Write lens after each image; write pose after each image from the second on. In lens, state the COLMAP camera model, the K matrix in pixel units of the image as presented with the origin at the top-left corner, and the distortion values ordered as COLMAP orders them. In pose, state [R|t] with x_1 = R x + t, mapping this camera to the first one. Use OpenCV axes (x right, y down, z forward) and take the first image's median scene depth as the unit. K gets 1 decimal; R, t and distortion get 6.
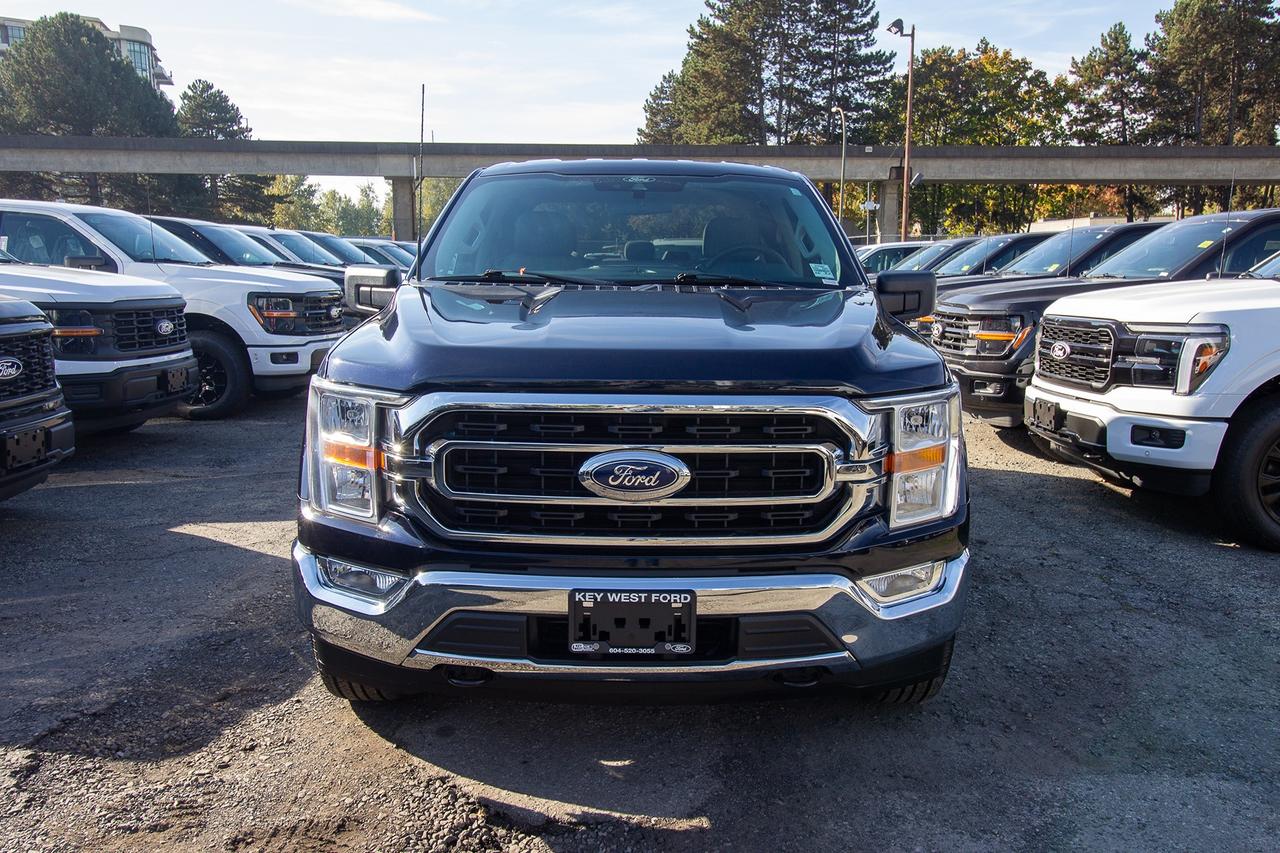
lens RADIAL K [[1037.5, 0, 643.7], [0, 1037.5, 428.3], [0, 0, 1]] dist [0.009681, -0.000905]
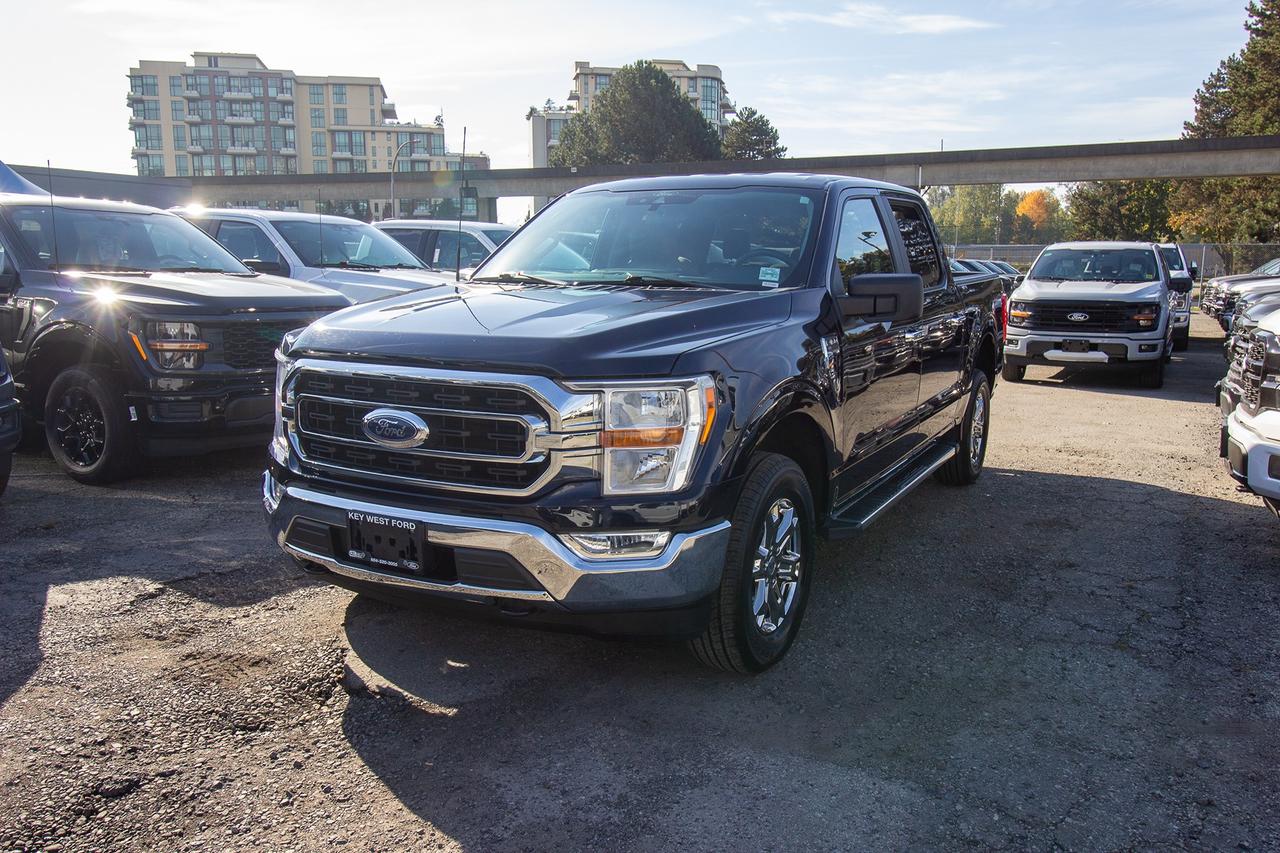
lens RADIAL K [[1002.2, 0, 645.0], [0, 1002.2, 426.6], [0, 0, 1]] dist [0.023090, -0.020900]
pose [[0.875840, 0.074127, -0.476874, 0.031373], [-0.075626, 0.997007, 0.016082, -0.000036], [0.476638, 0.021979, 0.878825, 0.001481]]
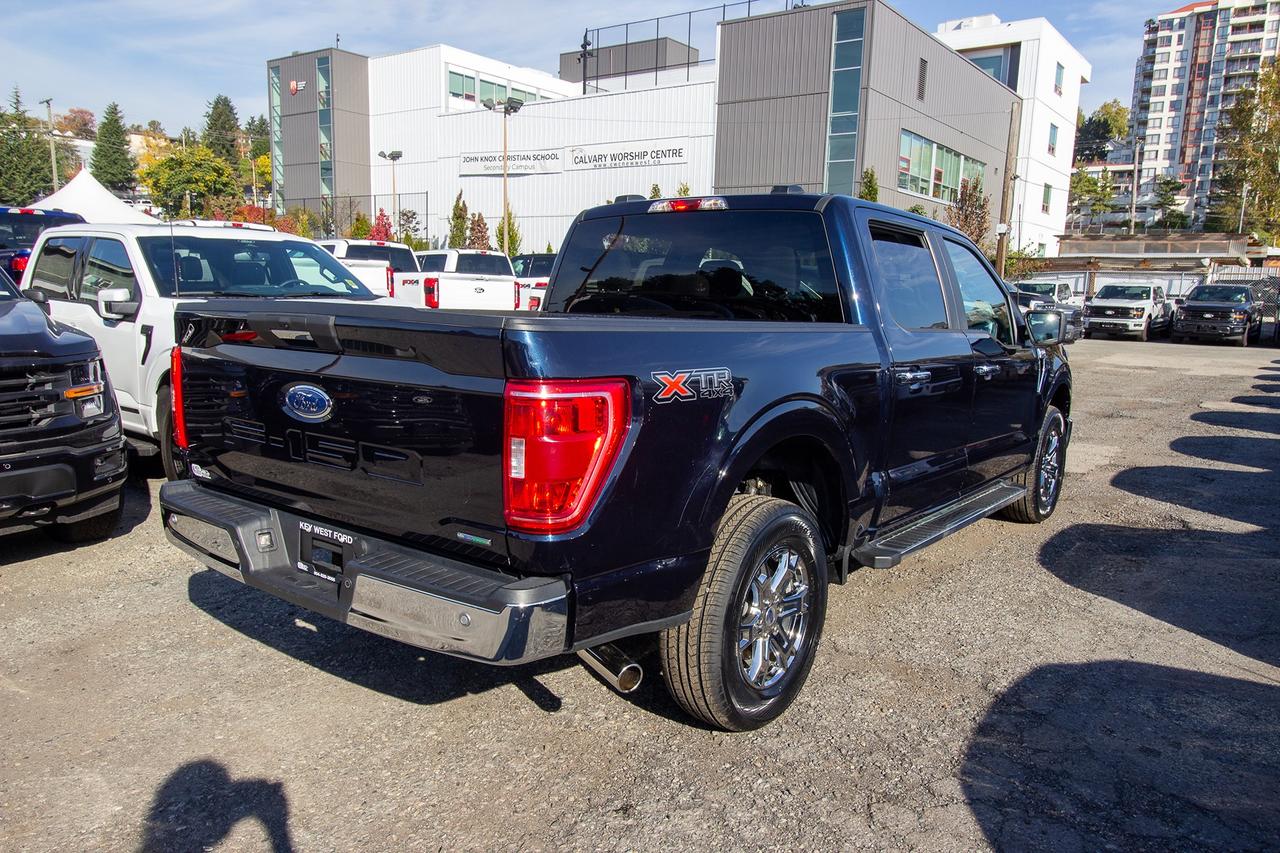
lens RADIAL K [[911.9, 0, 640.8], [0, 911.9, 429.6], [0, 0, 1]] dist [0.011436, -0.006608]
pose [[-0.793589, -0.119550, 0.596593, -0.034917], [0.069124, 0.956445, 0.283609, -0.023526], [-0.604514, 0.266308, -0.750761, 0.137794]]
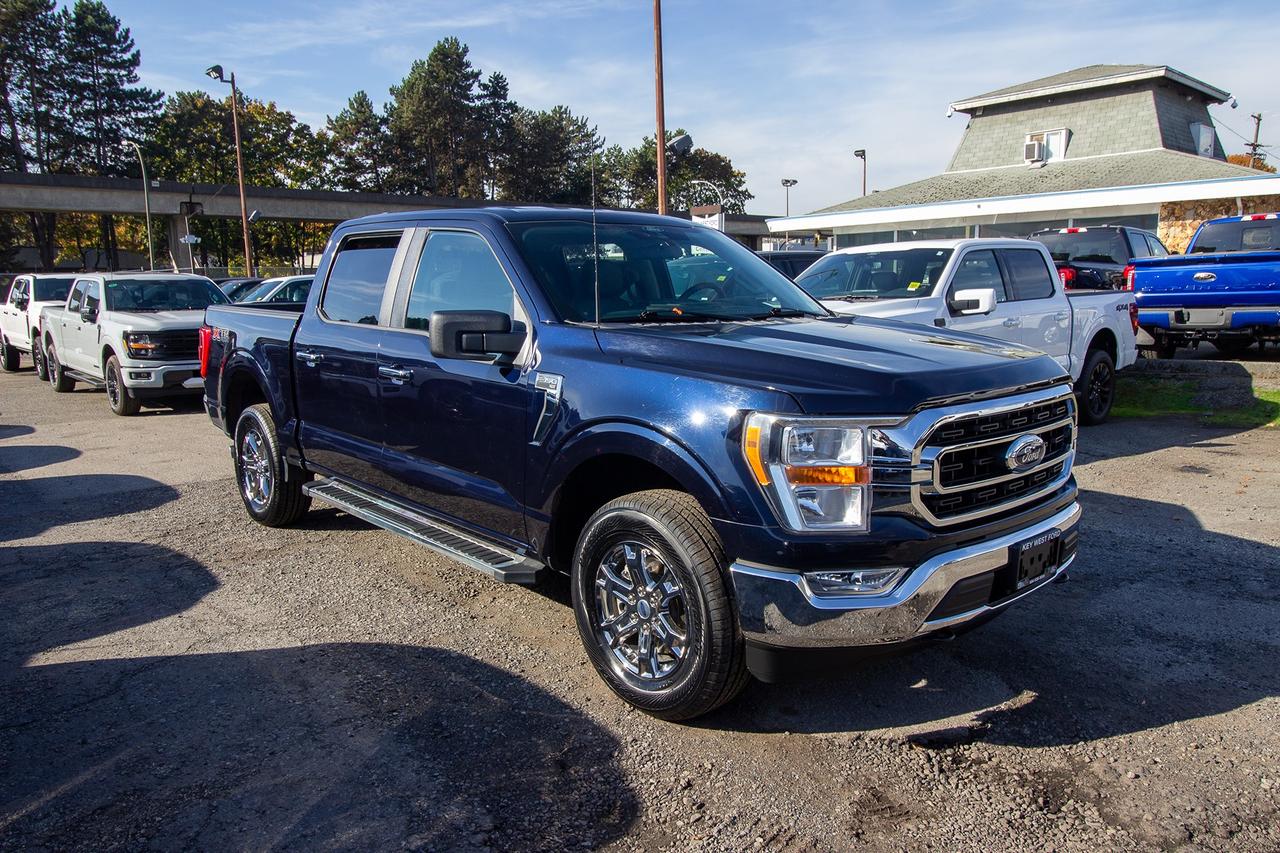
lens RADIAL K [[911.9, 0, 641.0], [0, 911.9, 425.9], [0, 0, 1]] dist [0.011436, -0.006608]
pose [[0.744135, -0.117253, 0.657658, -0.042917], [0.124475, 0.991572, 0.035944, -0.003556], [-0.656330, 0.055114, 0.752458, 0.015044]]
